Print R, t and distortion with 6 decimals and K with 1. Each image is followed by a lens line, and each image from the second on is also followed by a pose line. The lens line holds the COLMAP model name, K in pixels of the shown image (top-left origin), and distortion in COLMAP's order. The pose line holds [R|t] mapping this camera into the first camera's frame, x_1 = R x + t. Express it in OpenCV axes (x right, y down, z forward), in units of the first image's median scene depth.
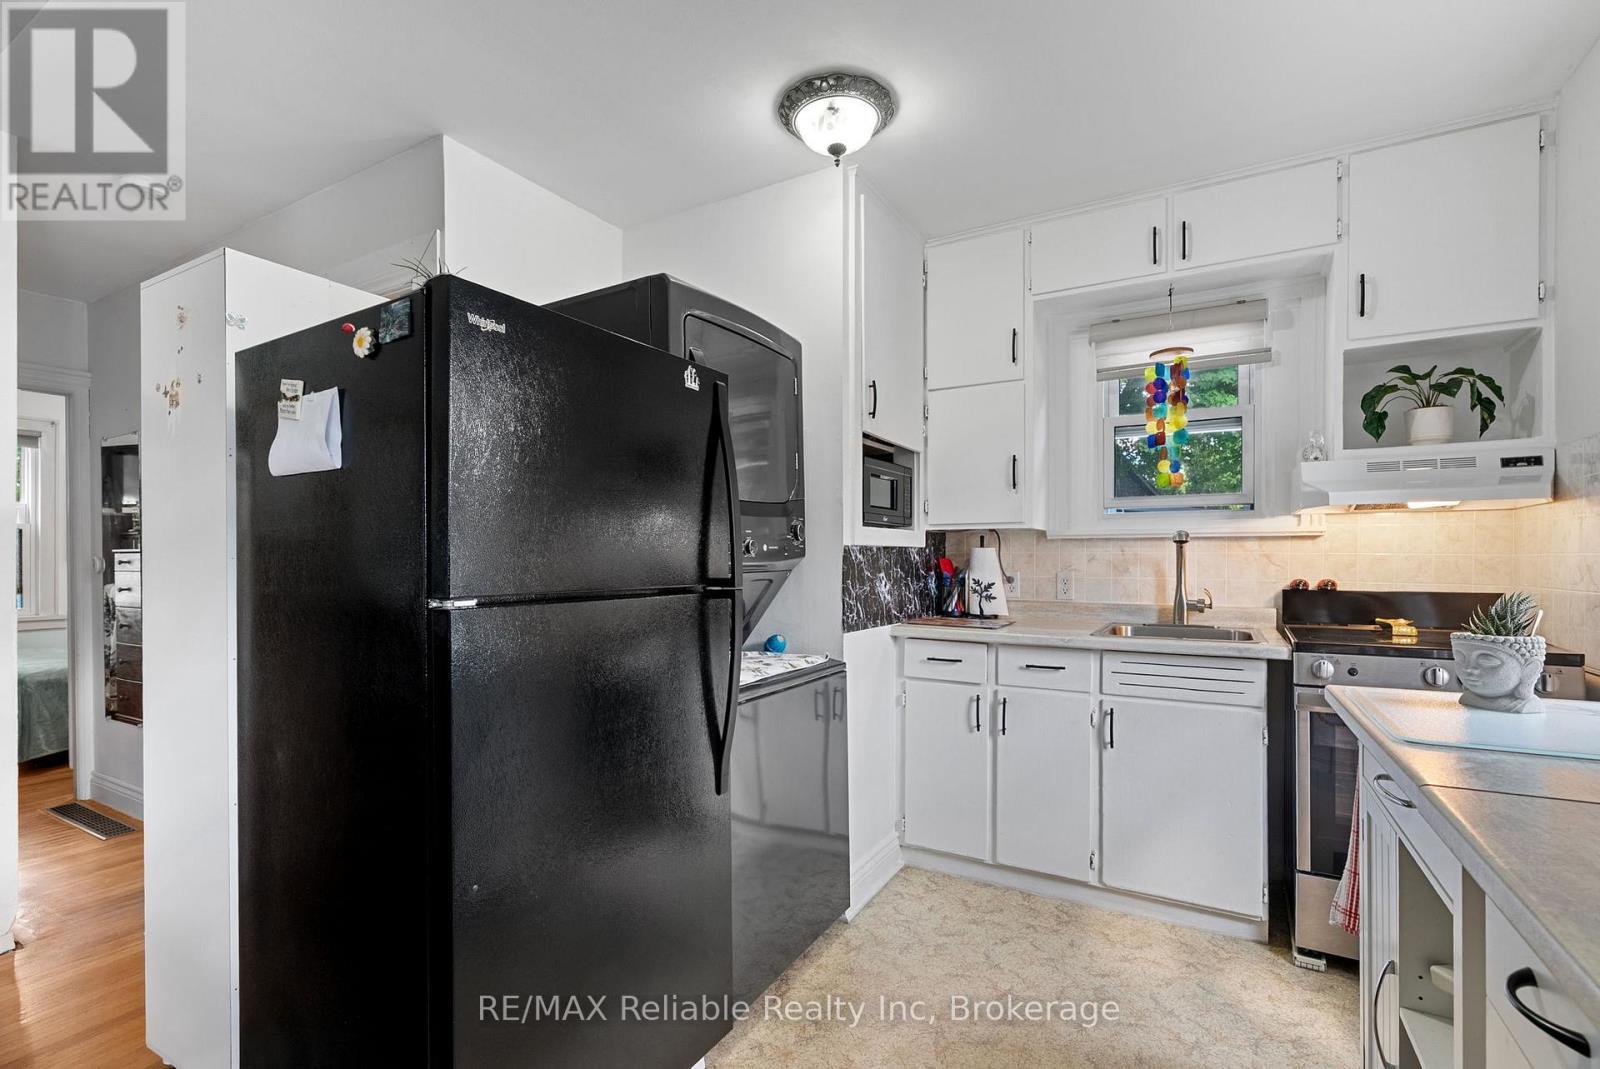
lens RADIAL K [[731.8, 0, 810.7], [0, 731.8, 561.6], [0, 0, 1]] dist [-0.007424, 0.003582]
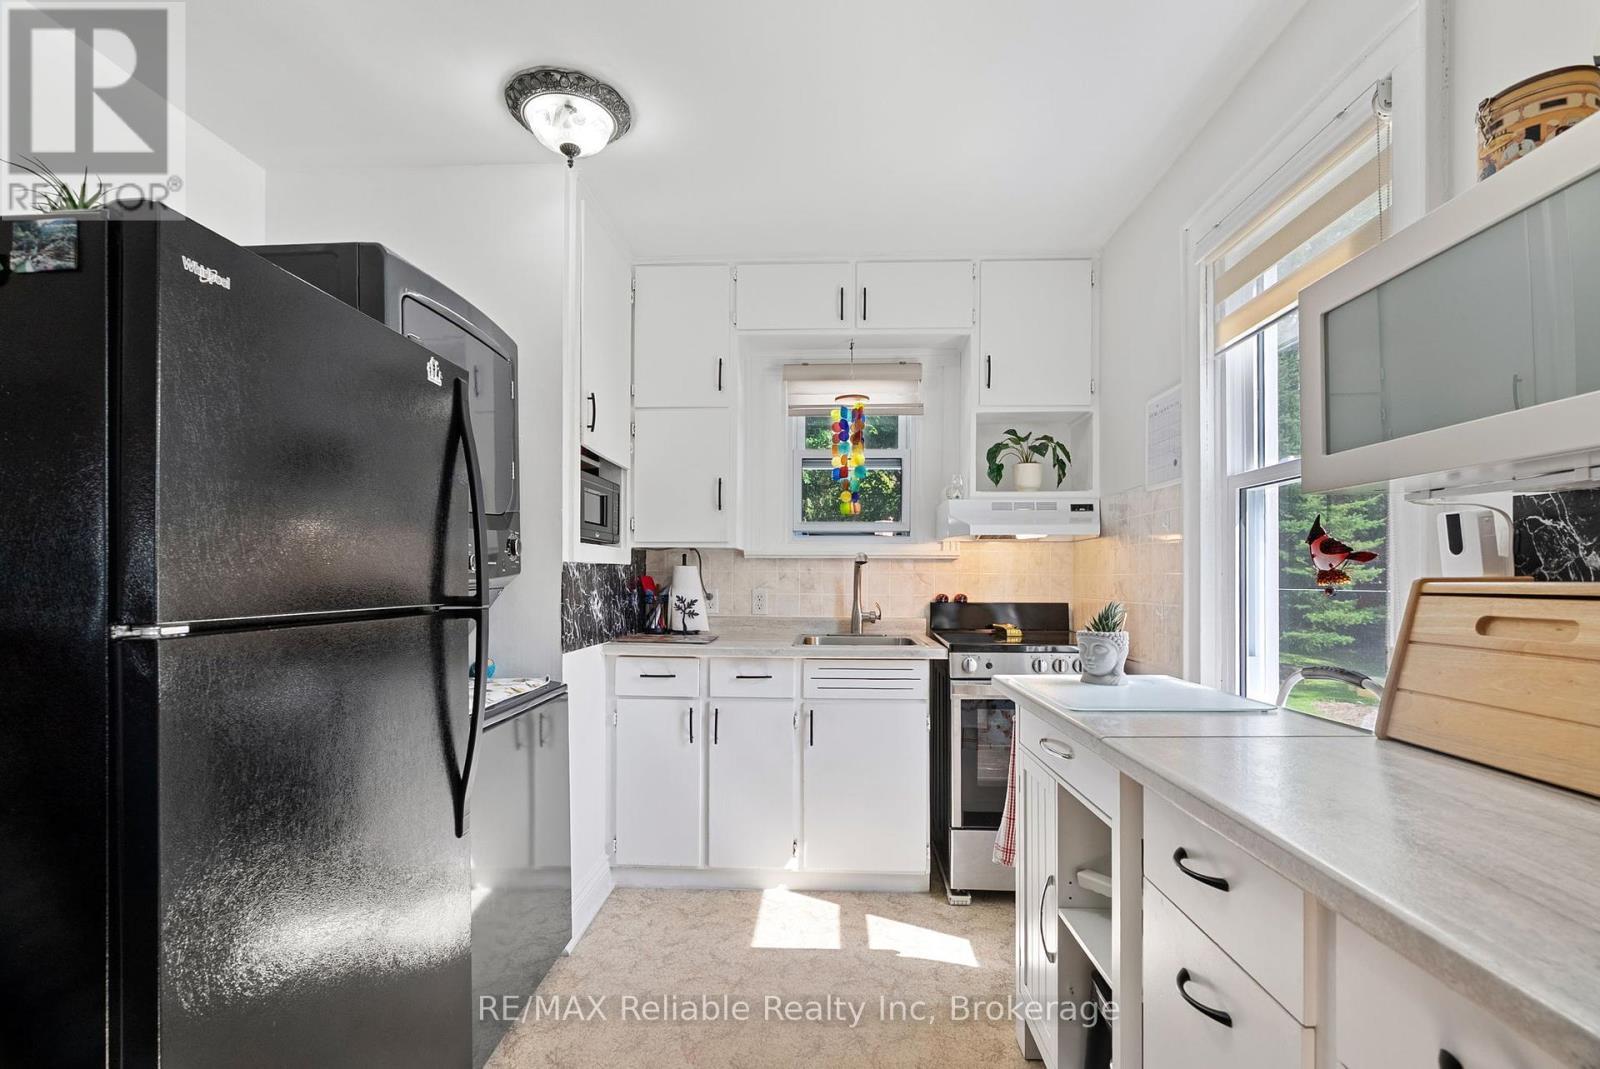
lens RADIAL K [[731.8, 0, 812.4], [0, 731.8, 577.1], [0, 0, 1]] dist [-0.007424, 0.003582]
pose [[0.888002, 0.003131, 0.459828, -0.111875], [-0.001373, 0.999990, -0.004157, 0.001506], [-0.459837, 0.003060, 0.887998, 0.002147]]
